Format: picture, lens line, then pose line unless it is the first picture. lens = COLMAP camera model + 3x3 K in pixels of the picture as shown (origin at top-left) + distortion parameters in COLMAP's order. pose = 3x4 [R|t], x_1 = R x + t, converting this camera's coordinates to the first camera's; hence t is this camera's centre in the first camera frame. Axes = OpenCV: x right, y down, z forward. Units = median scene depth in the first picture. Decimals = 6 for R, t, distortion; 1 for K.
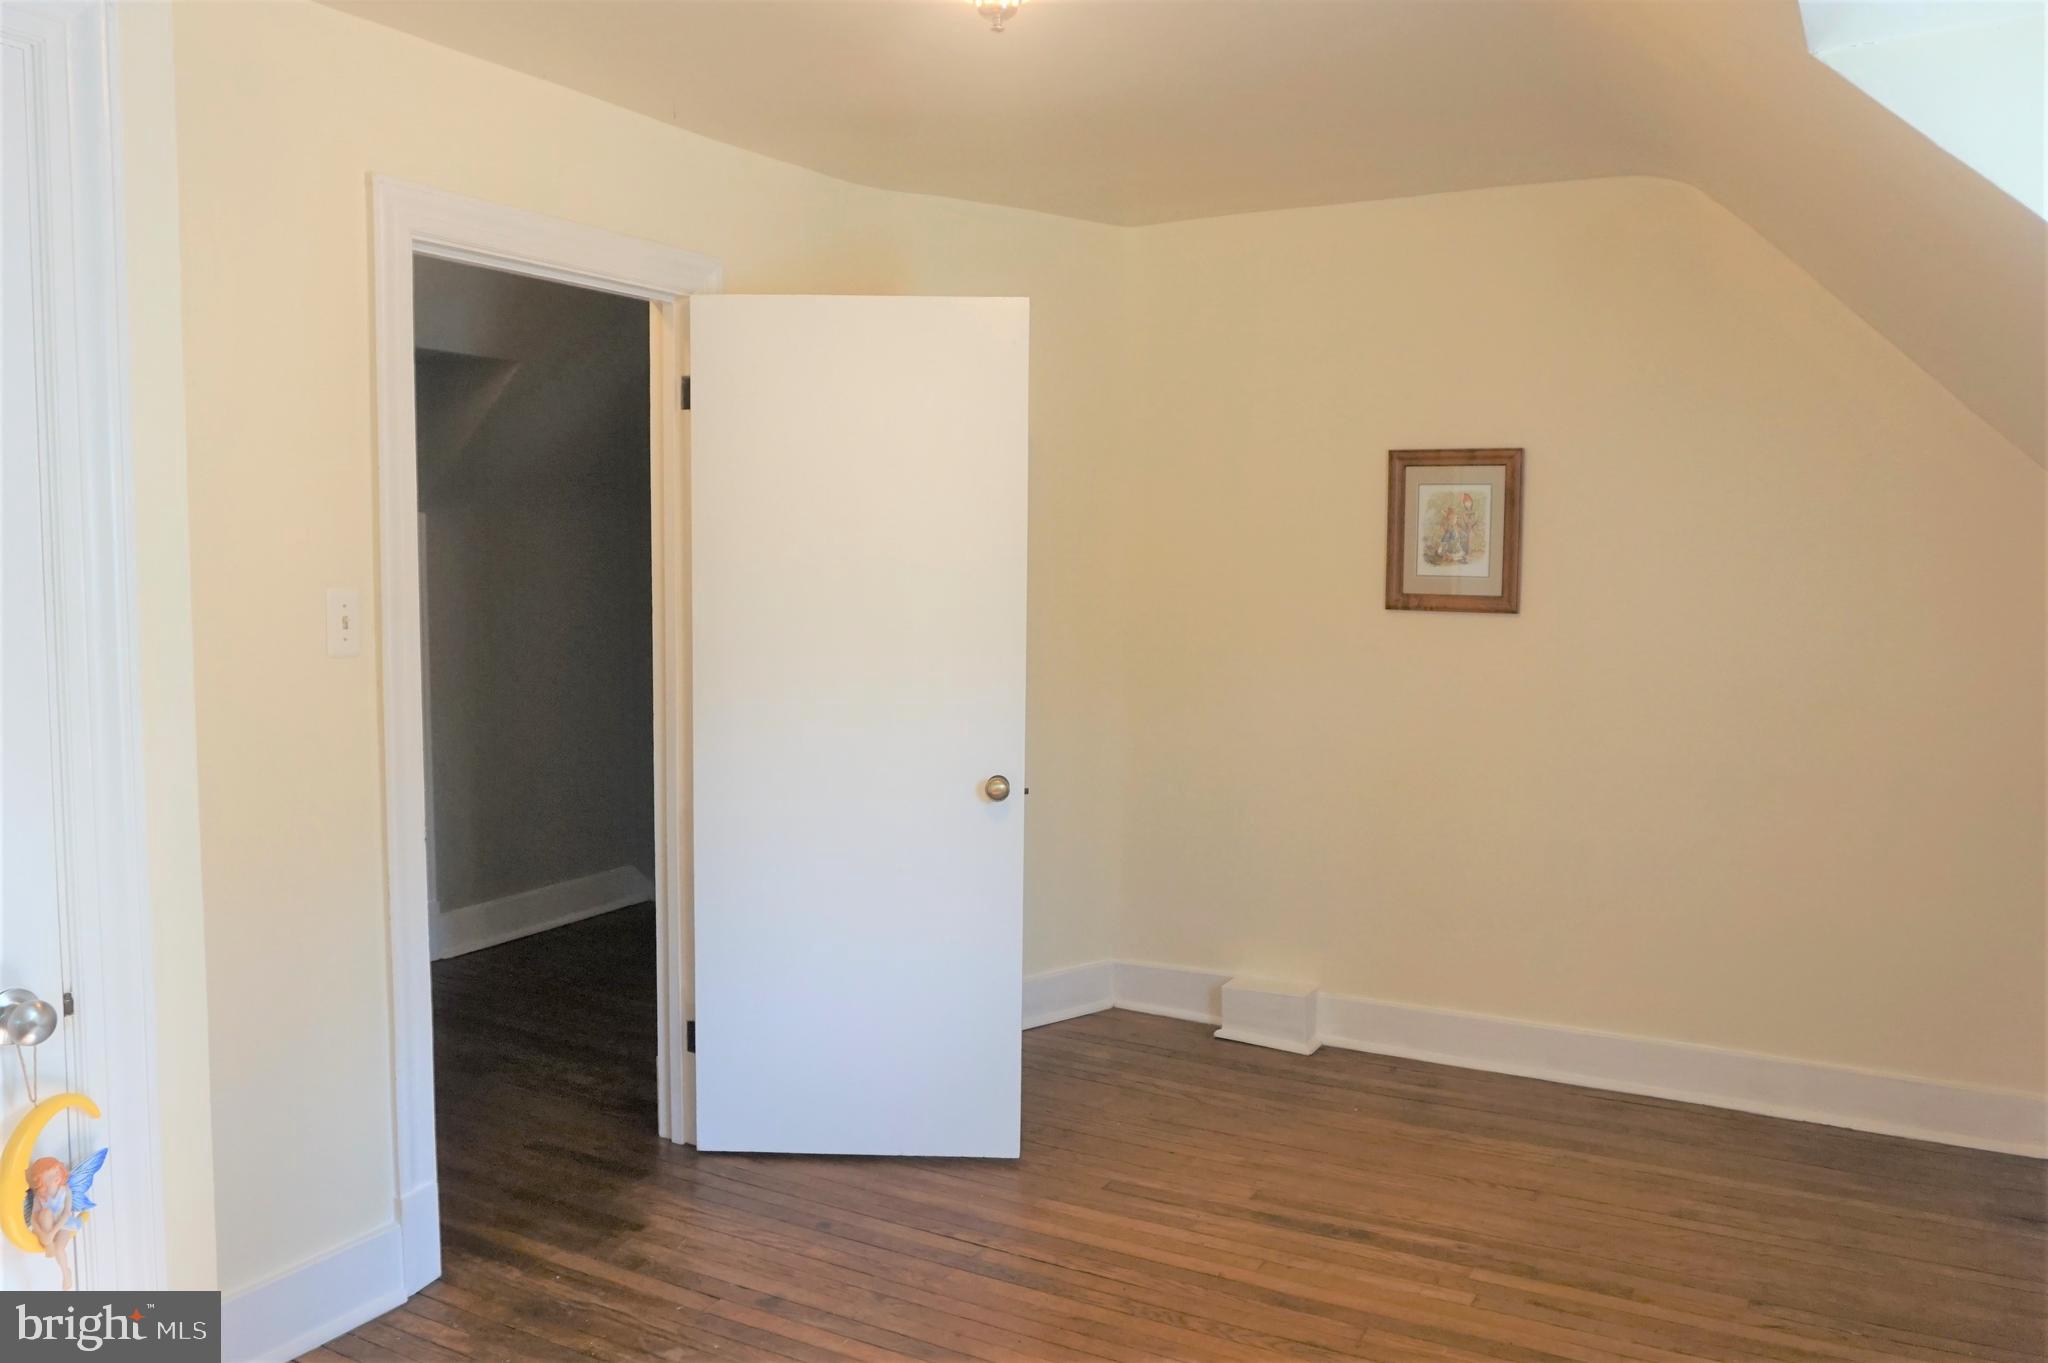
lens RADIAL K [[1443.1, 0, 1024.0], [0, 1443.1, 681.5], [0, 0, 1]] dist [-0.052241, 0.037155]
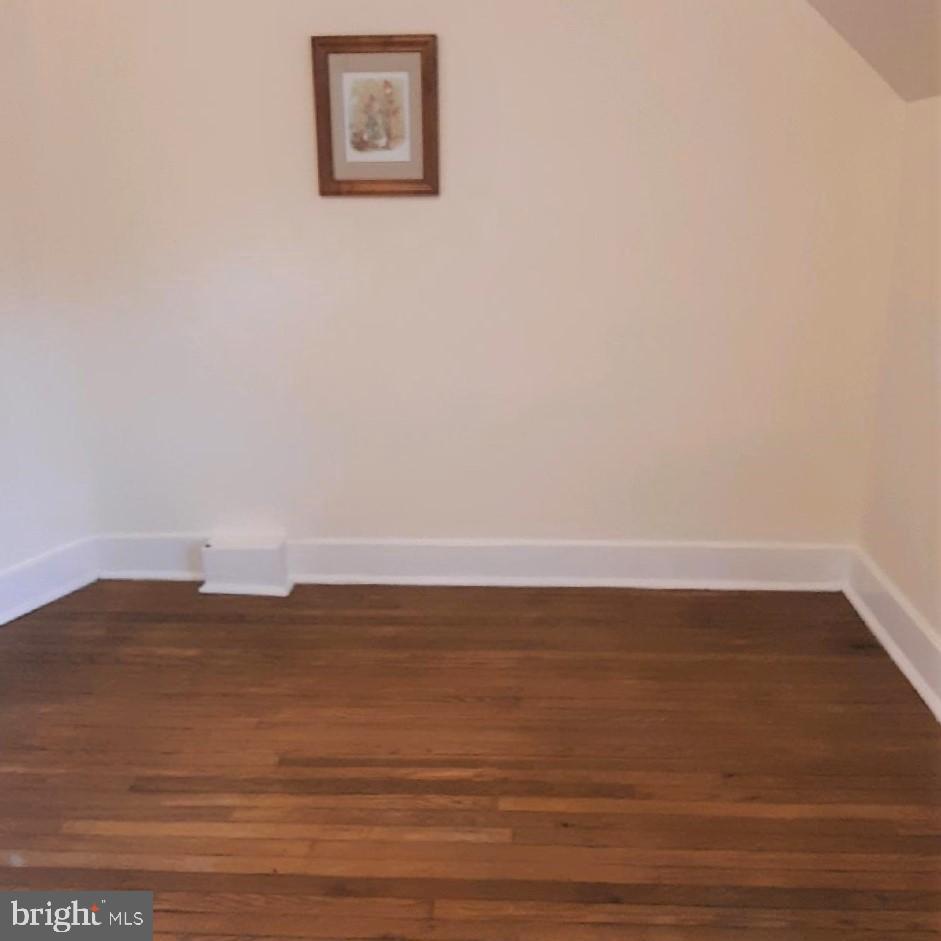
lens RADIAL K [[1028.1, 0, 456.3], [0, 1028.1, 471.6], [0, 0, 1]] dist [0.046613, -0.011310]
pose [[0.902160, -0.140318, 0.407943, -0.002643], [0.059617, 0.977103, 0.204245, 0.000396], [-0.427261, -0.159942, 0.889869, 0.239100]]
